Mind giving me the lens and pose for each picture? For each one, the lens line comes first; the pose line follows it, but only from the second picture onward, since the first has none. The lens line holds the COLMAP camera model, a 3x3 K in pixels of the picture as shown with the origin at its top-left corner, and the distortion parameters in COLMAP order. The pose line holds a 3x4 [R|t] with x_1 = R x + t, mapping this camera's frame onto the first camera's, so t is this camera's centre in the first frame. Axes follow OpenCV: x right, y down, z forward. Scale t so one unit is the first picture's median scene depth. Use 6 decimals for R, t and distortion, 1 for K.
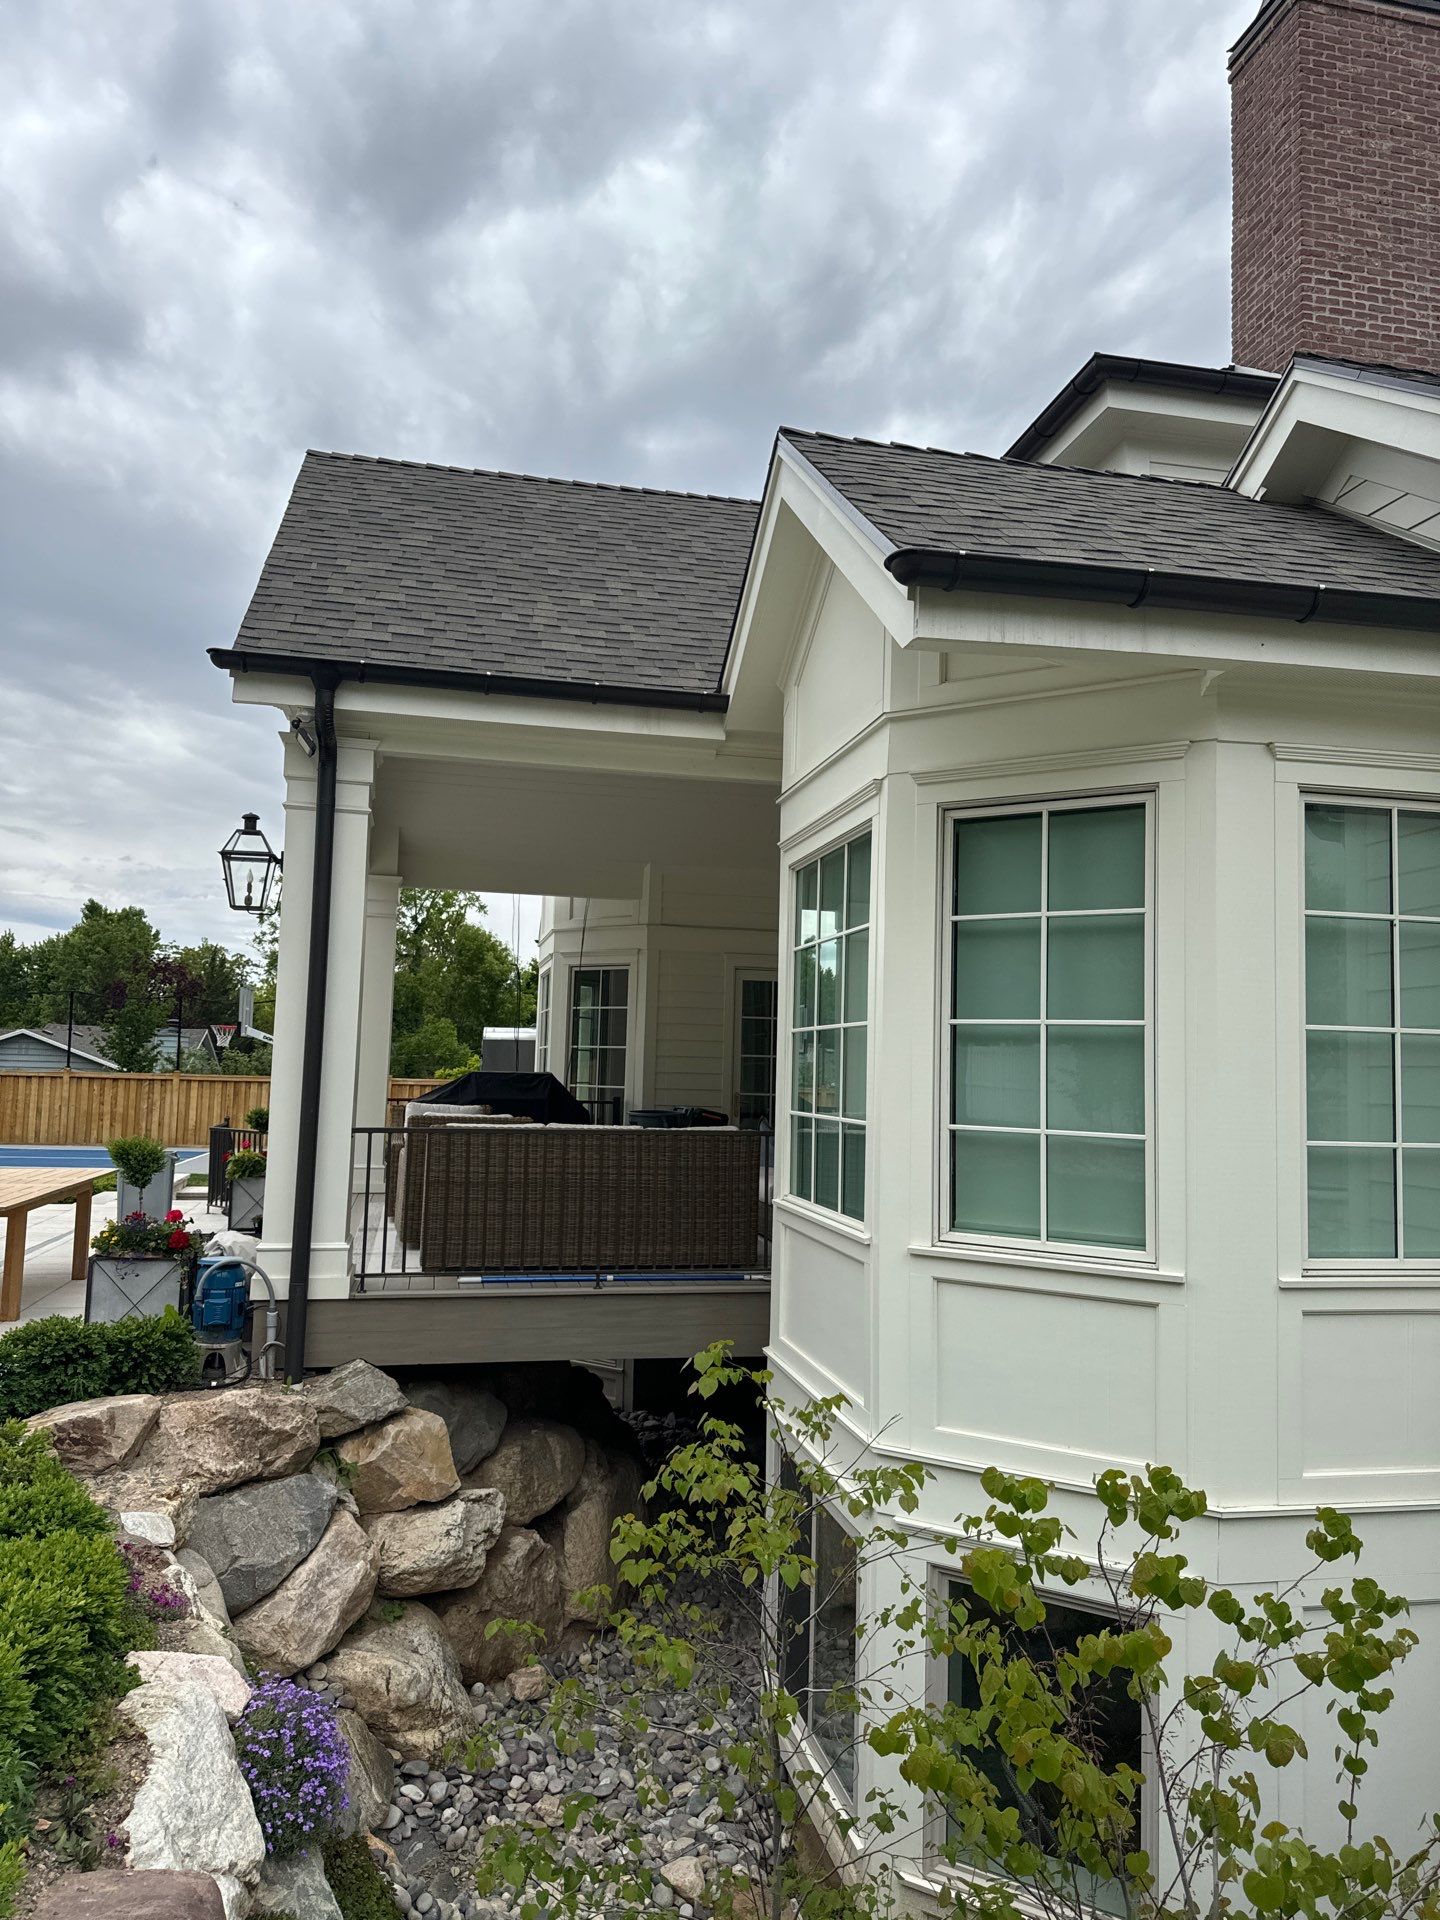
lens RADIAL K [[1363.0, 0, 723.8], [0, 1363.0, 956.7], [0, 0, 1]] dist [0.041388, -0.037145]
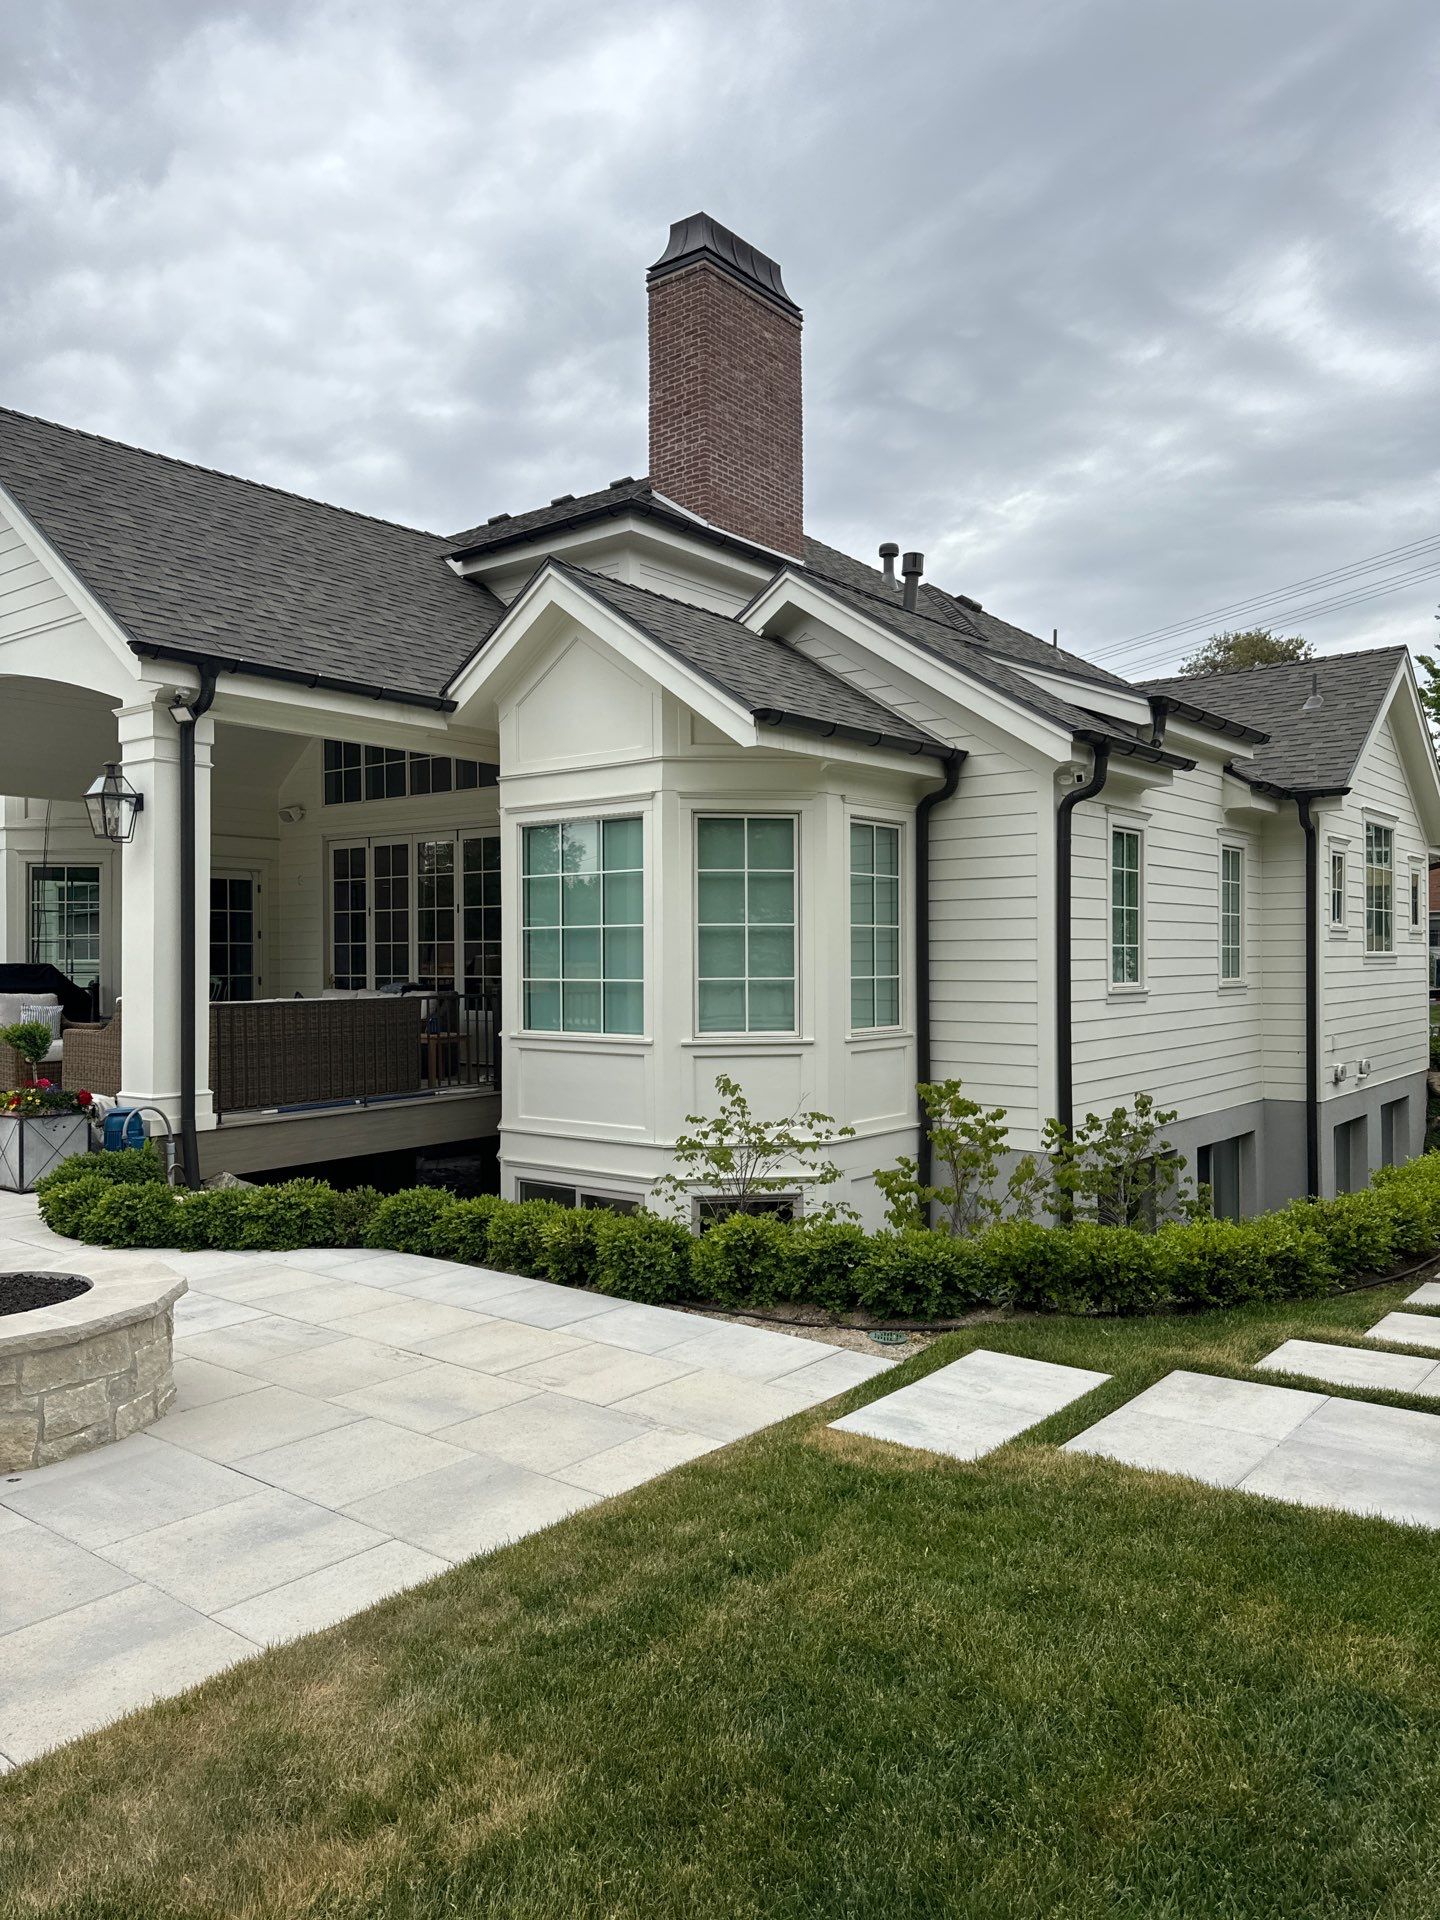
lens RADIAL K [[1356.0, 0, 732.1], [0, 1356.0, 940.5], [0, 0, 1]] dist [0.063209, -0.017078]
pose [[0.765898, -0.022367, 0.642572, -0.759140], [-0.029949, 0.997069, 0.070403, -0.049157], [-0.642264, -0.073166, 0.762984, -0.359342]]
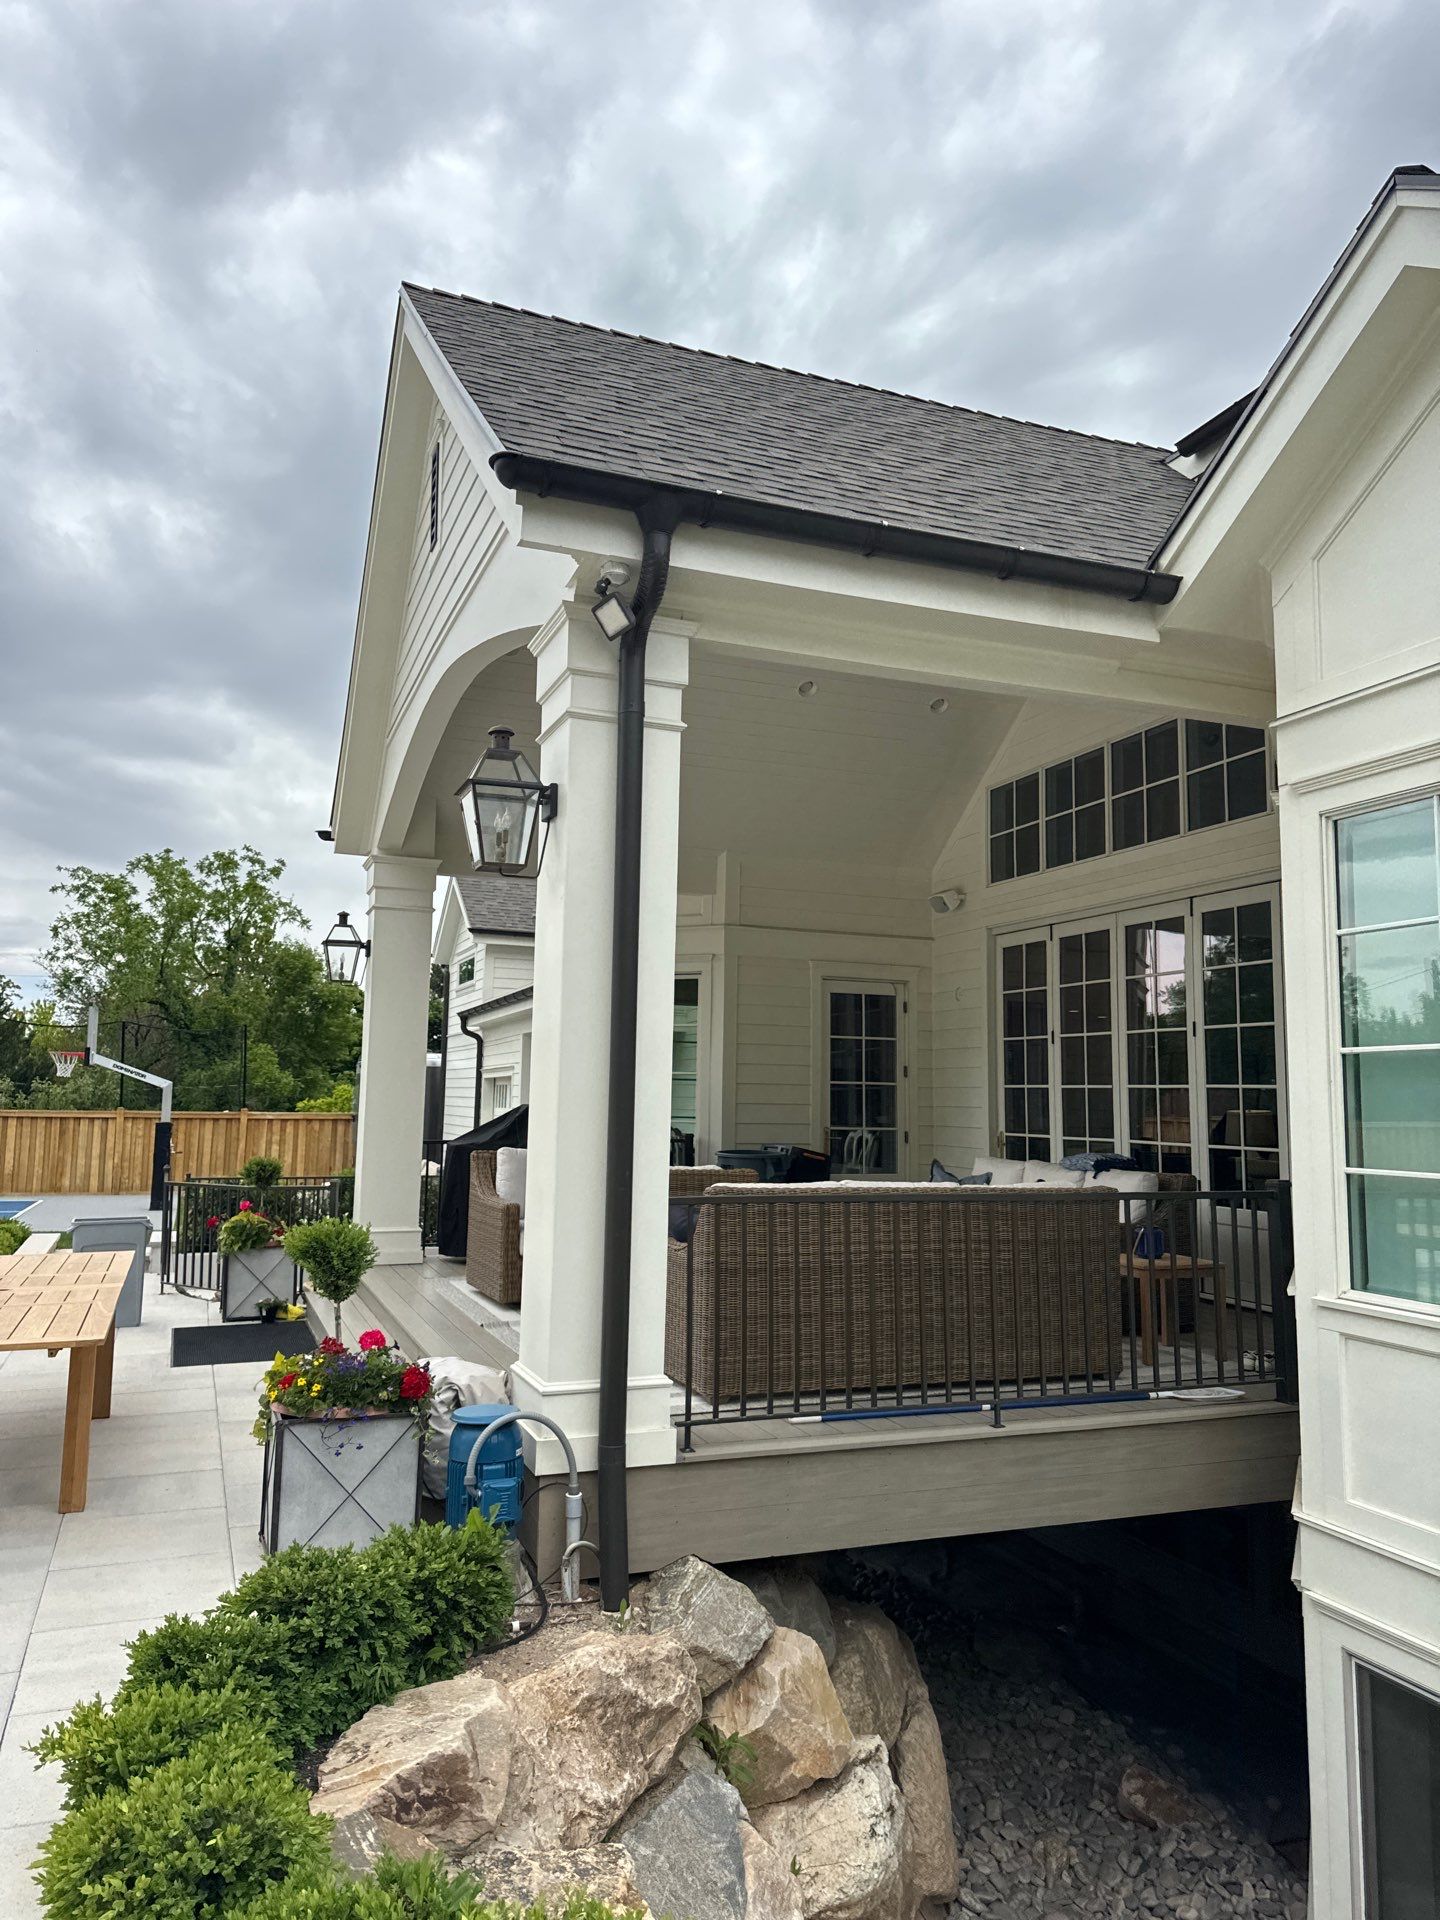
lens RADIAL K [[1363.0, 0, 710.7], [0, 1363.0, 976.8], [0, 0, 1]] dist [0.041388, -0.037145]
pose [[0.987949, 0.002490, 0.154761, -0.361161], [-0.002094, 0.999994, -0.002722, 0.018775], [-0.154767, 0.002365, 0.987948, 0.353975]]
